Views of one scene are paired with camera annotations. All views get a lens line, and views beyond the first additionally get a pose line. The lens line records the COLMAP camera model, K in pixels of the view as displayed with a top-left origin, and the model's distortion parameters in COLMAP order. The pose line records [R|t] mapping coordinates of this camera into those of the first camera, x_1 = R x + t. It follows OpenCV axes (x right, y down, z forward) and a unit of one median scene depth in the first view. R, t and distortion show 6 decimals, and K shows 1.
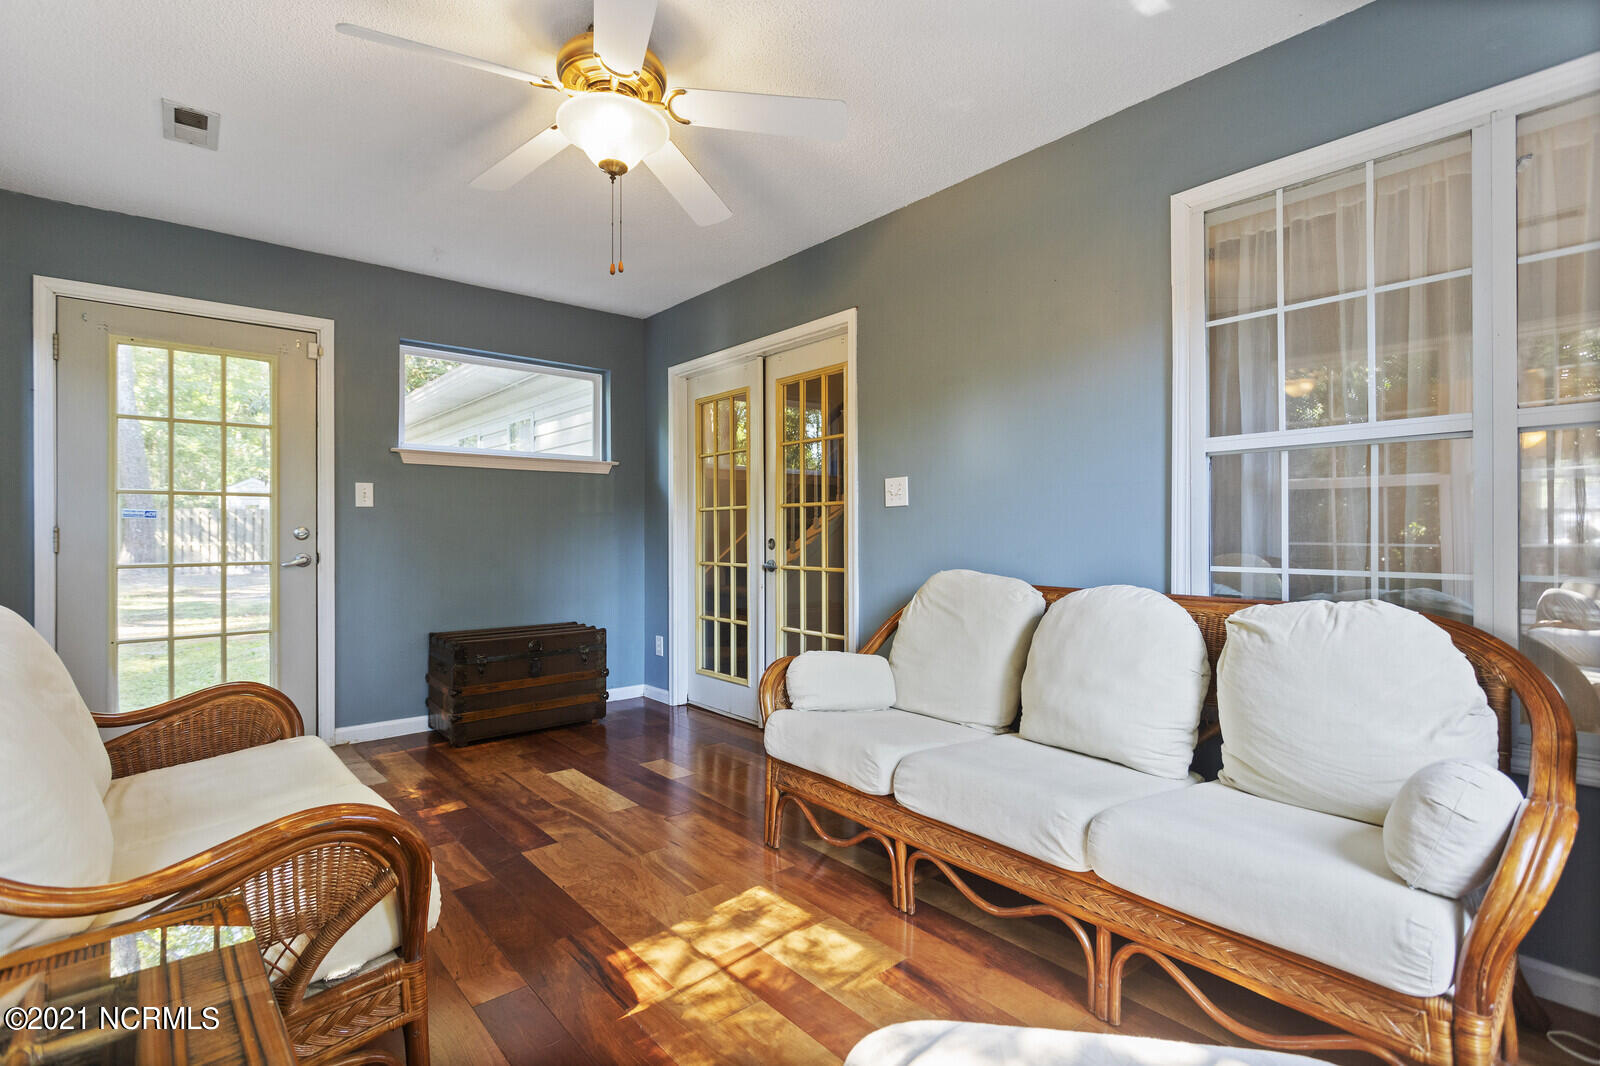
lens RADIAL K [[756.0, 0, 799.9], [0, 756.0, 526.1], [0, 0, 1]] dist [0.001282, 0.000217]
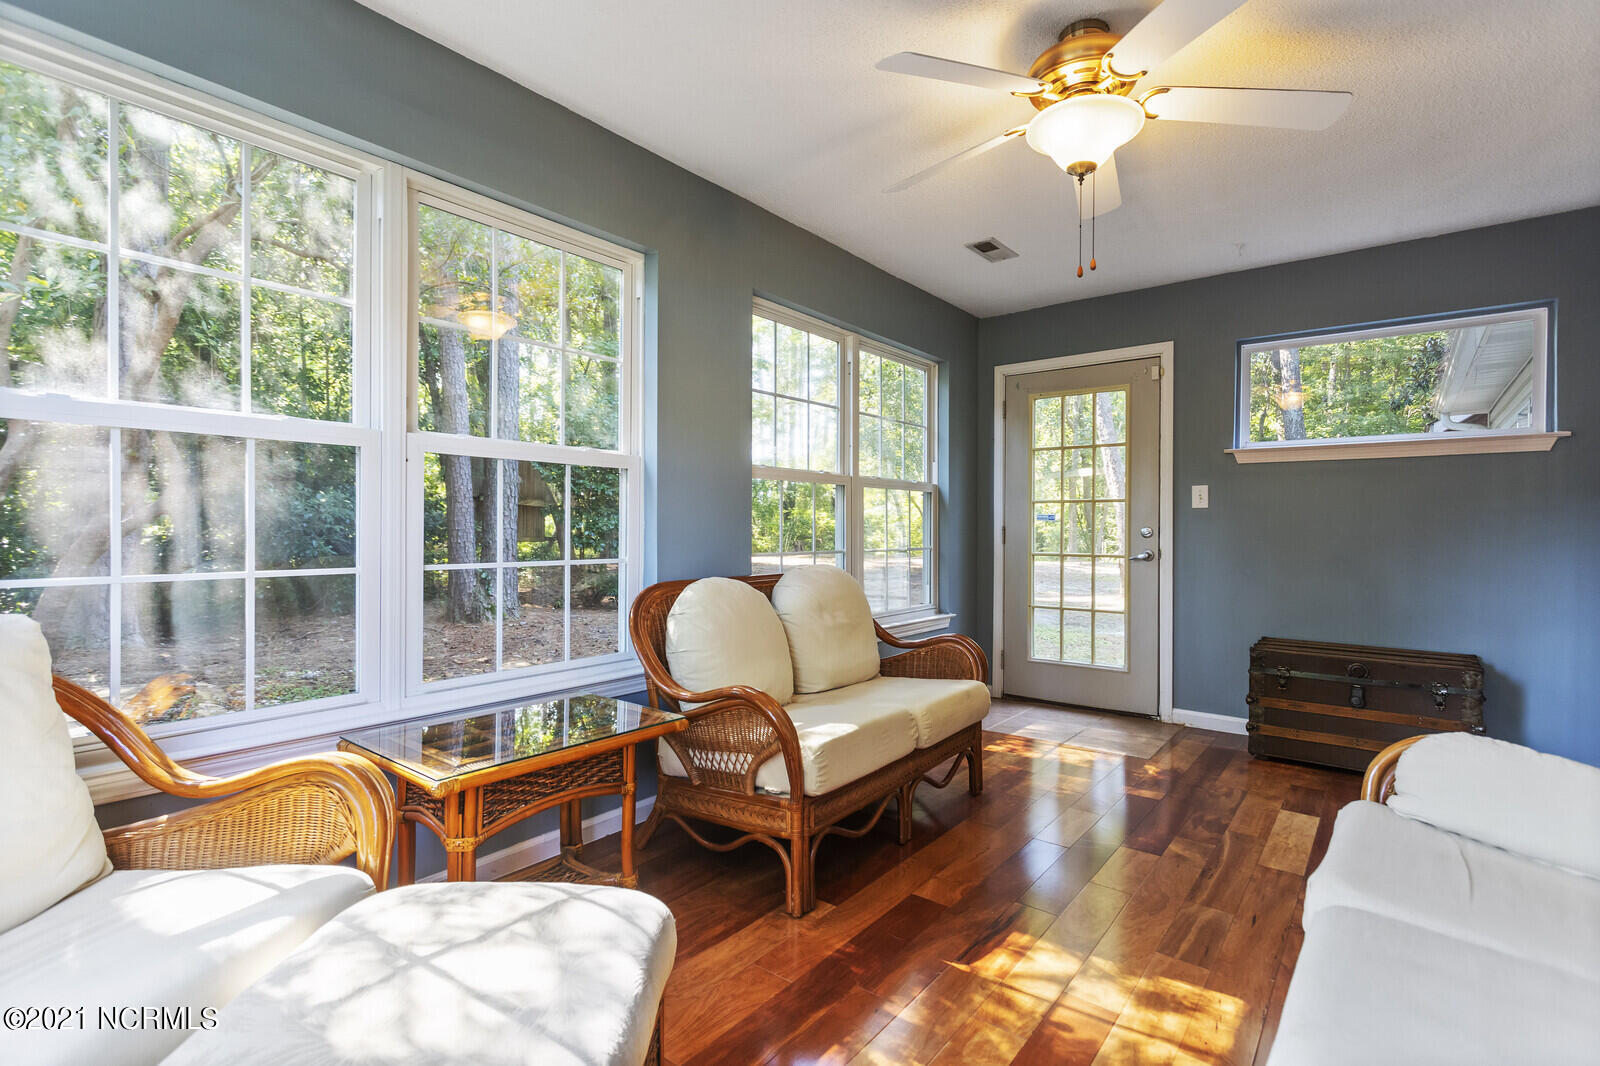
lens RADIAL K [[756.0, 0, 799.9], [0, 756.0, 526.1], [0, 0, 1]] dist [0.001282, 0.000217]
pose [[0.181826, 0.002569, -0.983327, 0.456076], [0.002026, 0.999993, 0.002987, -0.005627], [0.983329, -0.002536, 0.181820, 0.311607]]
